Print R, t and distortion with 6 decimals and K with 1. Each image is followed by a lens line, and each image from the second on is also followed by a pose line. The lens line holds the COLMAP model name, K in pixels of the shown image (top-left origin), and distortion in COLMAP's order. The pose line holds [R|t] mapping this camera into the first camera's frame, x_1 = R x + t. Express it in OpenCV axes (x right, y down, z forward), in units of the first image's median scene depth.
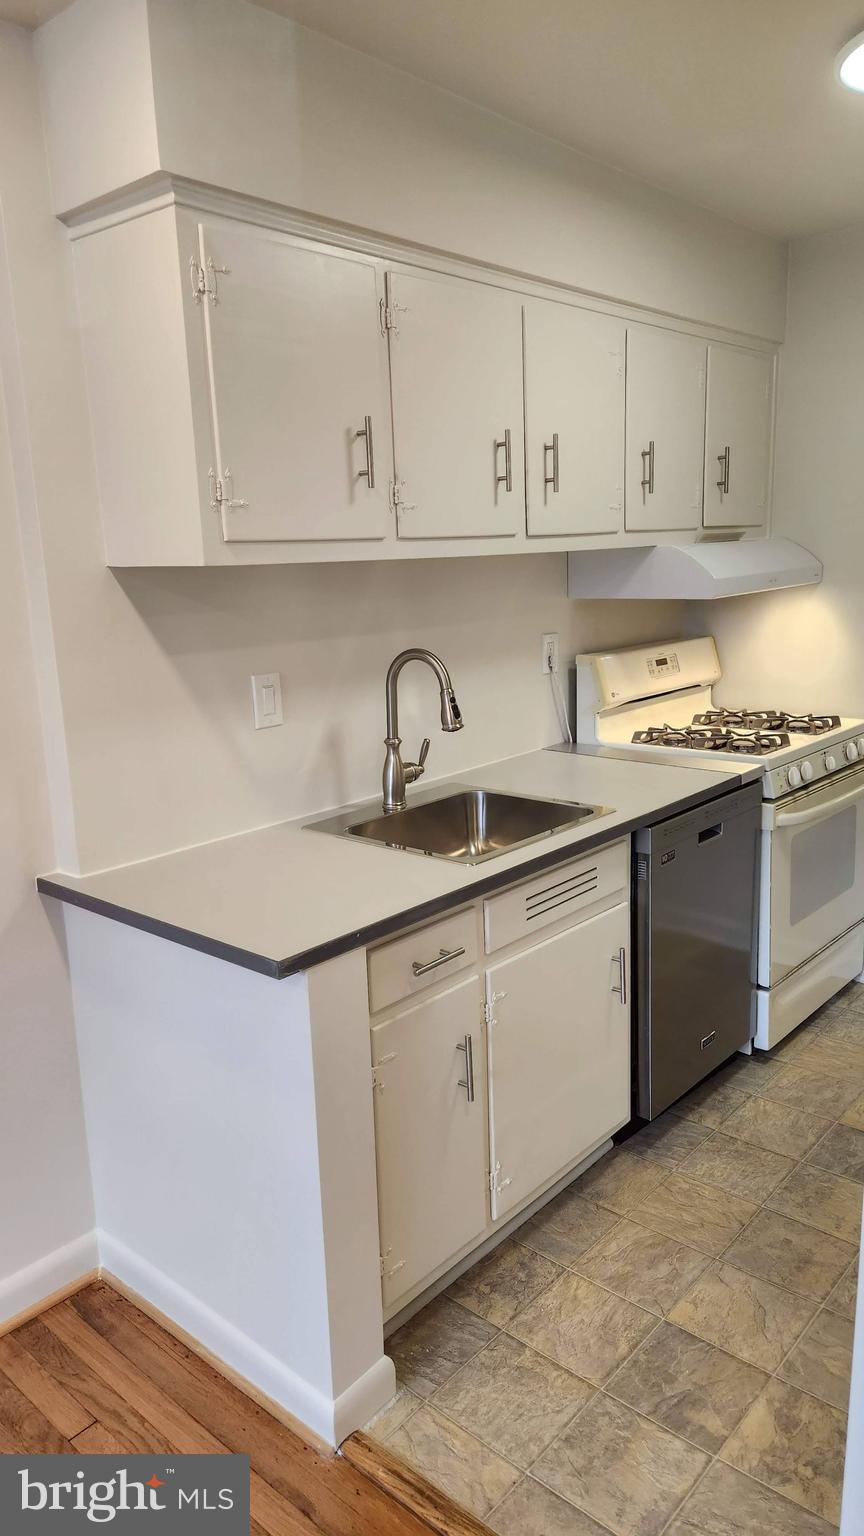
lens RADIAL K [[1028.7, 0, 428.8], [0, 1028.7, 770.2], [0, 0, 1]] dist [0.061394, -0.038906]
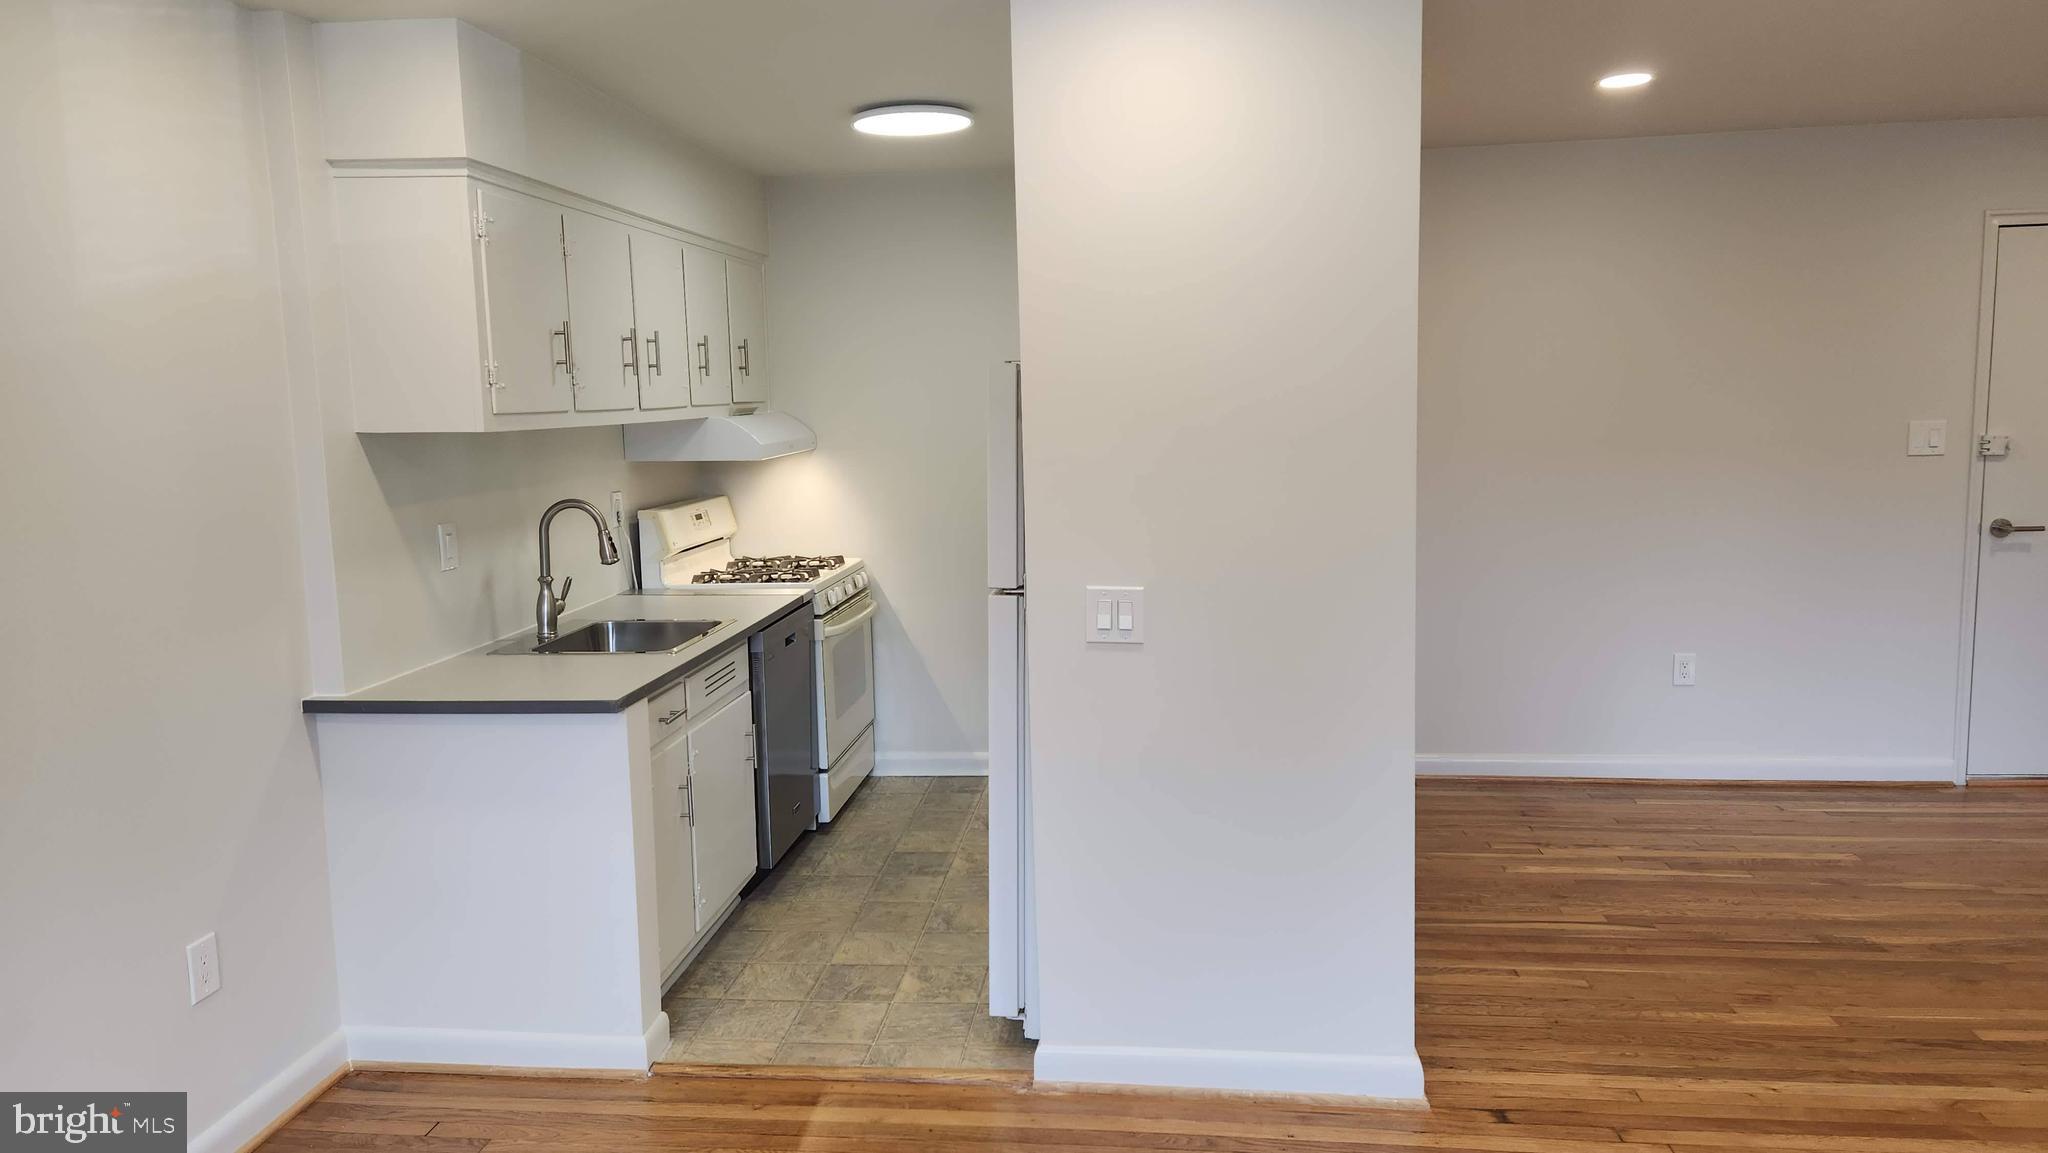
lens RADIAL K [[1371.6, 0, 1015.5], [0, 1371.6, 561.5], [0, 0, 1]] dist [0.061394, -0.038906]
pose [[0.813299, -0.048447, 0.579825, -0.510529], [0.107234, 0.991938, -0.067532, 0.115478], [-0.571879, 0.117101, 0.811937, -0.585746]]
